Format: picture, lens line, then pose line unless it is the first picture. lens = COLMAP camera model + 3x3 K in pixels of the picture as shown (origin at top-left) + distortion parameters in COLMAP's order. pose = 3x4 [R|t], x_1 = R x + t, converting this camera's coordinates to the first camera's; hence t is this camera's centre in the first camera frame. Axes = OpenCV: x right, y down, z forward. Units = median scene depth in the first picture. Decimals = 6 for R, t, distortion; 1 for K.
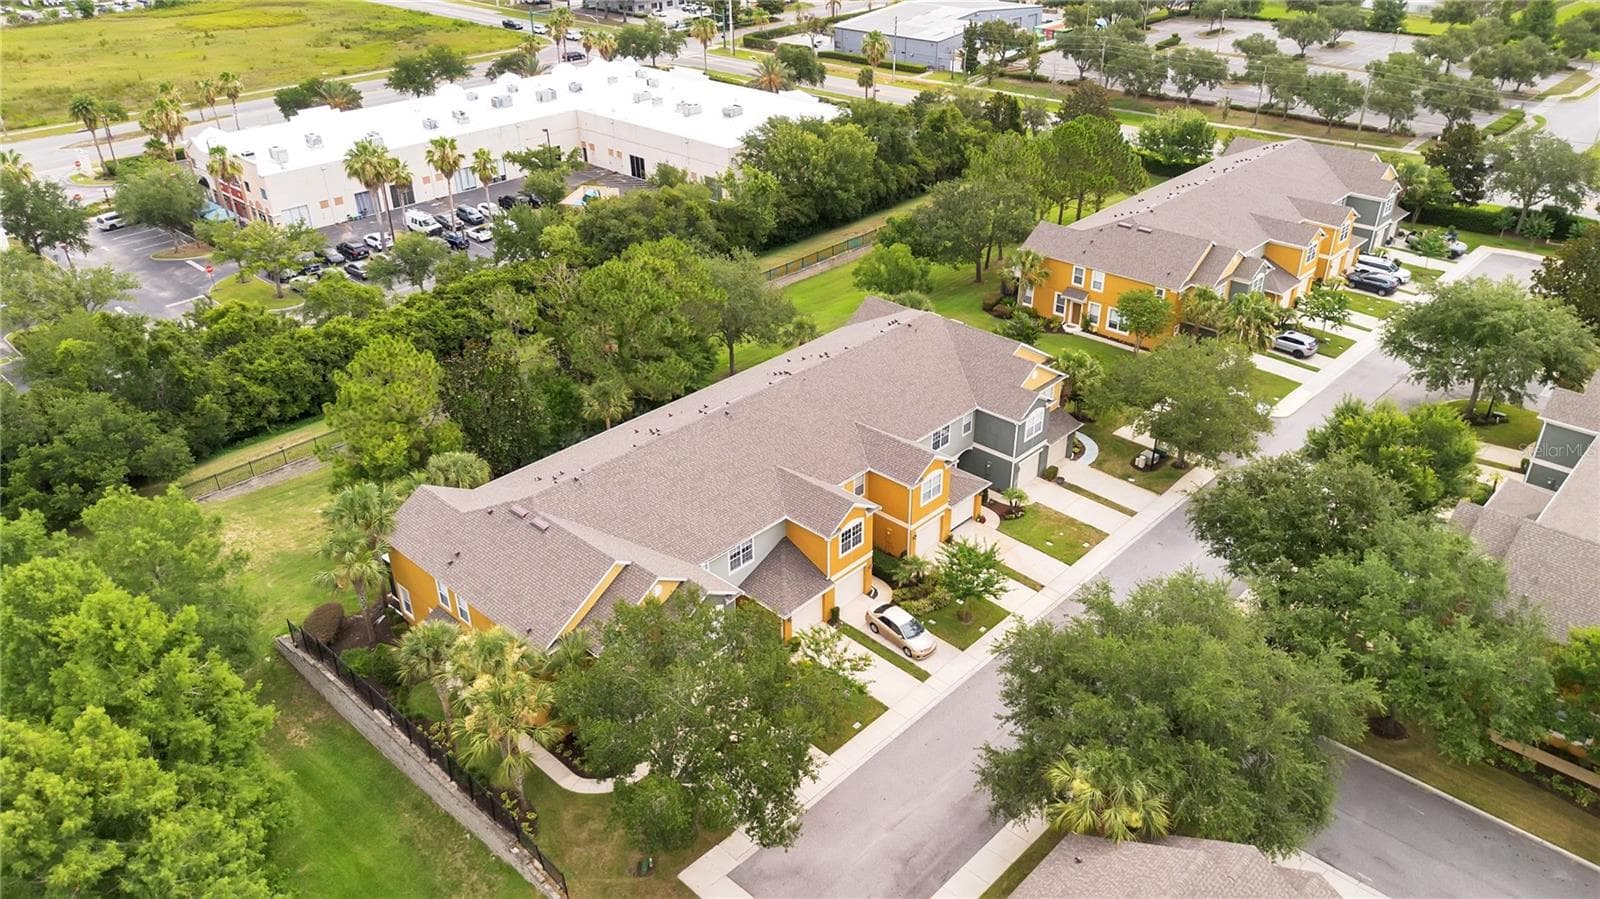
lens RADIAL K [[1132.6, 0, 805.6], [0, 1132.6, 452.4], [0, 0, 1]] dist [0.065244, -0.065368]
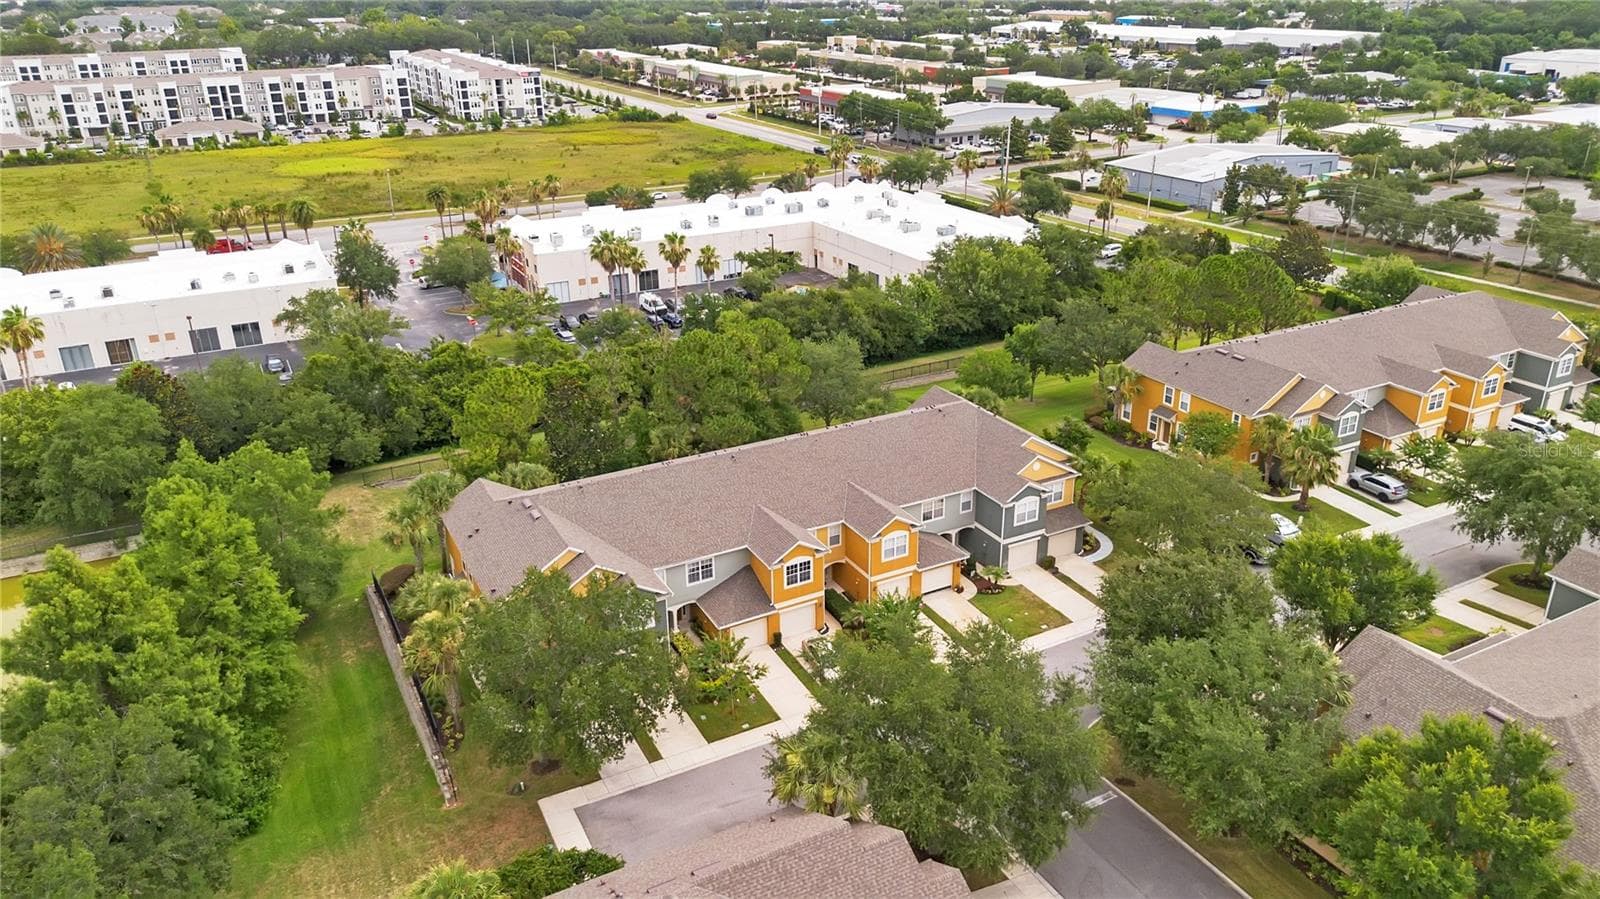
lens RADIAL K [[1132.6, 0, 805.6], [0, 1132.6, 452.4], [0, 0, 1]] dist [0.065244, -0.065368]
pose [[0.948874, 0.122983, -0.290710, 0.208212], [-0.153836, 0.984374, -0.085685, 0.030117], [0.275630, 0.126026, 0.952967, -0.055889]]
